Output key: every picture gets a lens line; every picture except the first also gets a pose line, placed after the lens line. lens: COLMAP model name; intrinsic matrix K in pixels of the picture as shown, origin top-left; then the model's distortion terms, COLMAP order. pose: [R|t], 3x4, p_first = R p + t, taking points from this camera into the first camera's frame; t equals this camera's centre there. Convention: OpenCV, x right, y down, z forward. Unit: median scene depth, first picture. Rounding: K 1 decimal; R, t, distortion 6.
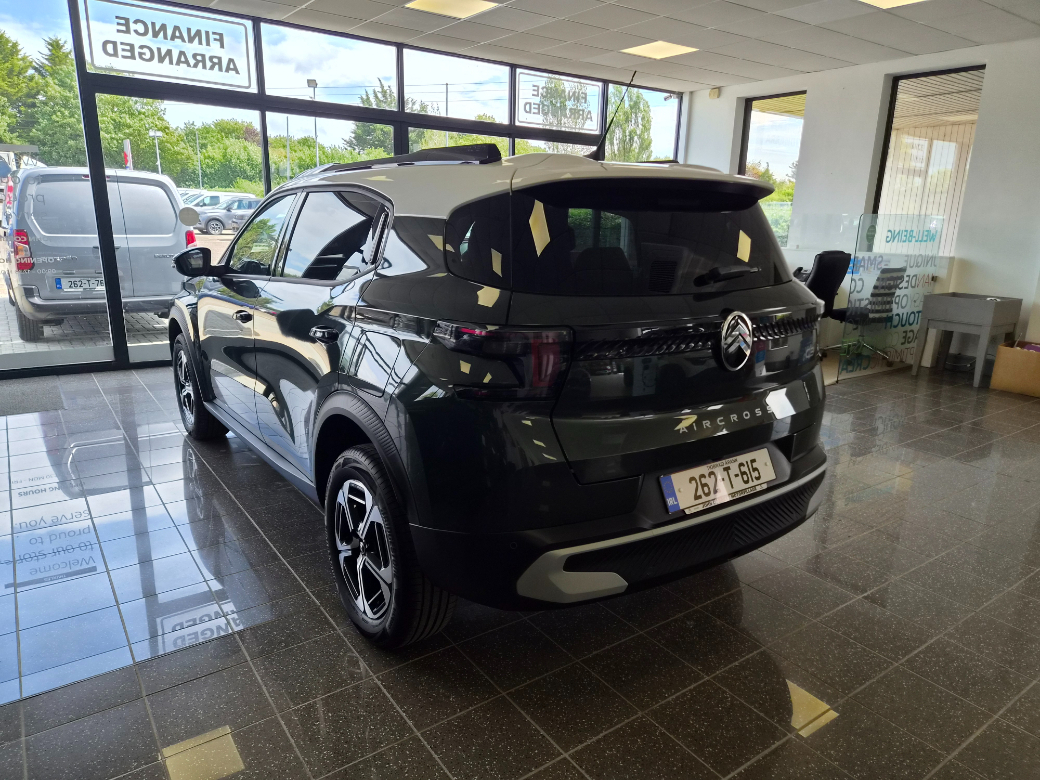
lens RADIAL K [[697.4, 0, 534.6], [0, 697.4, 385.8], [0, 0, 1]] dist [0.070693, -0.063170]
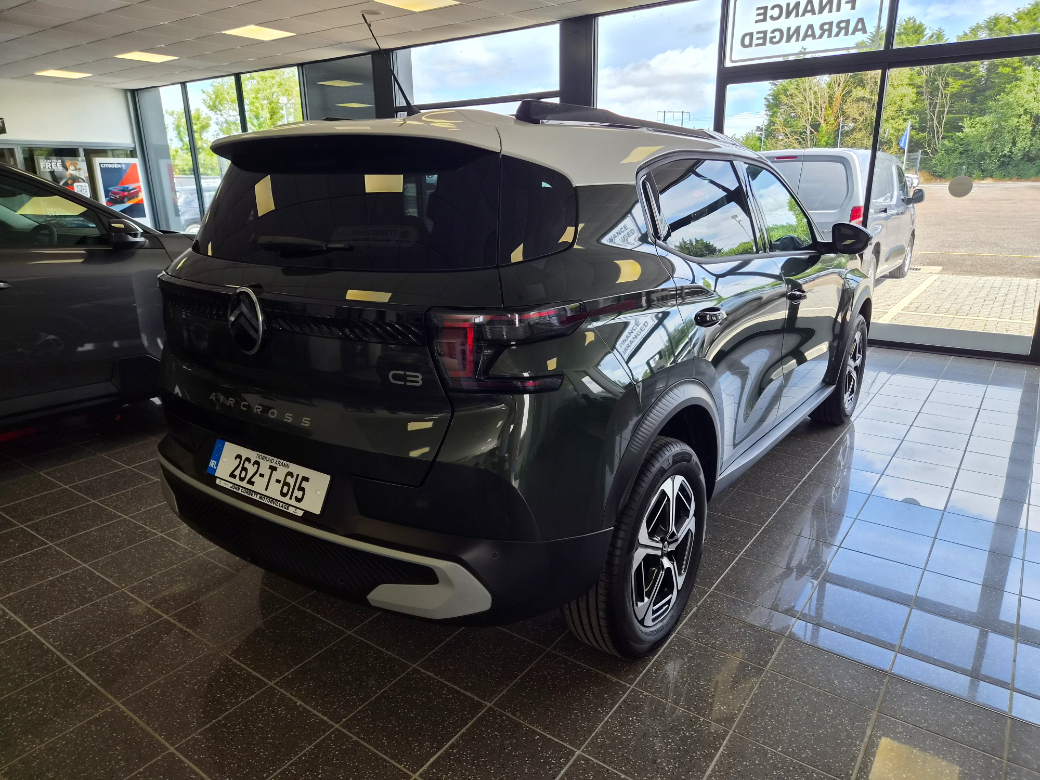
lens RADIAL K [[697.4, 0, 534.6], [0, 697.4, 385.8], [0, 0, 1]] dist [0.070693, -0.063170]
pose [[0.311966, 0.235307, -0.920493, 0.442170], [-0.207837, 0.962281, 0.175551, -0.077800], [0.927082, 0.136547, 0.349105, 0.371855]]
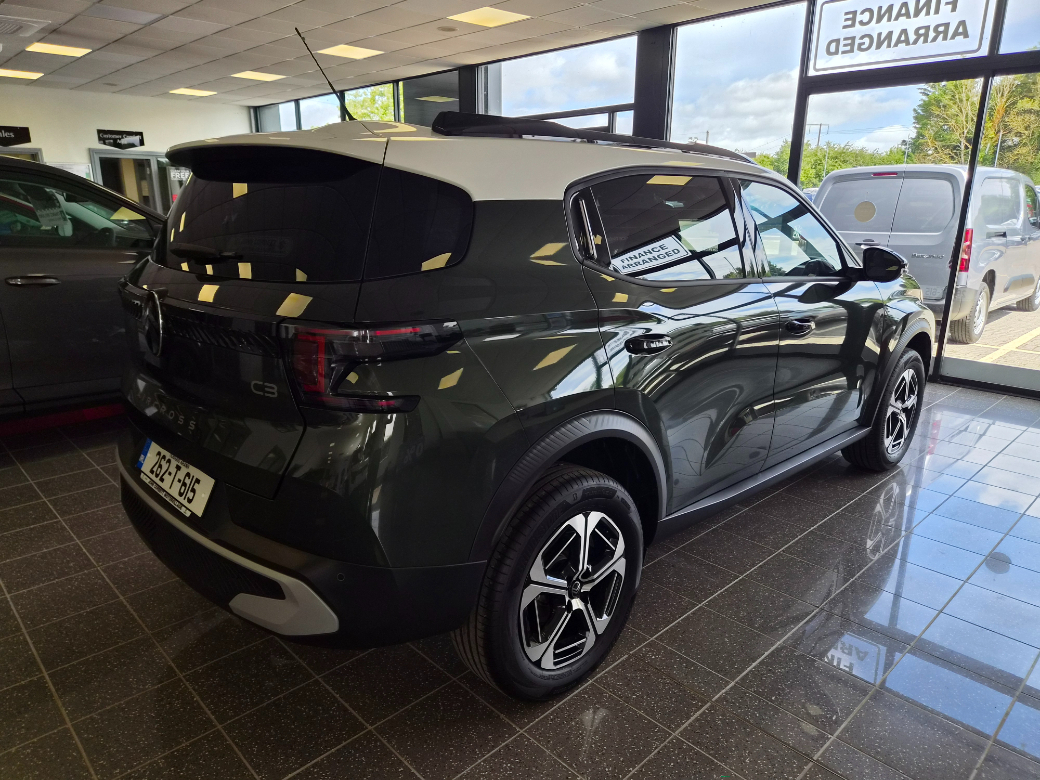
lens RADIAL K [[702.0, 0, 515.4], [0, 702.0, 391.6], [0, 0, 1]] dist [0.058476, -0.050848]
pose [[0.126105, 0.239060, -0.962781, 0.451311], [-0.237989, 0.949477, 0.204585, -0.101402], [0.963047, 0.203332, 0.176627, 0.468978]]
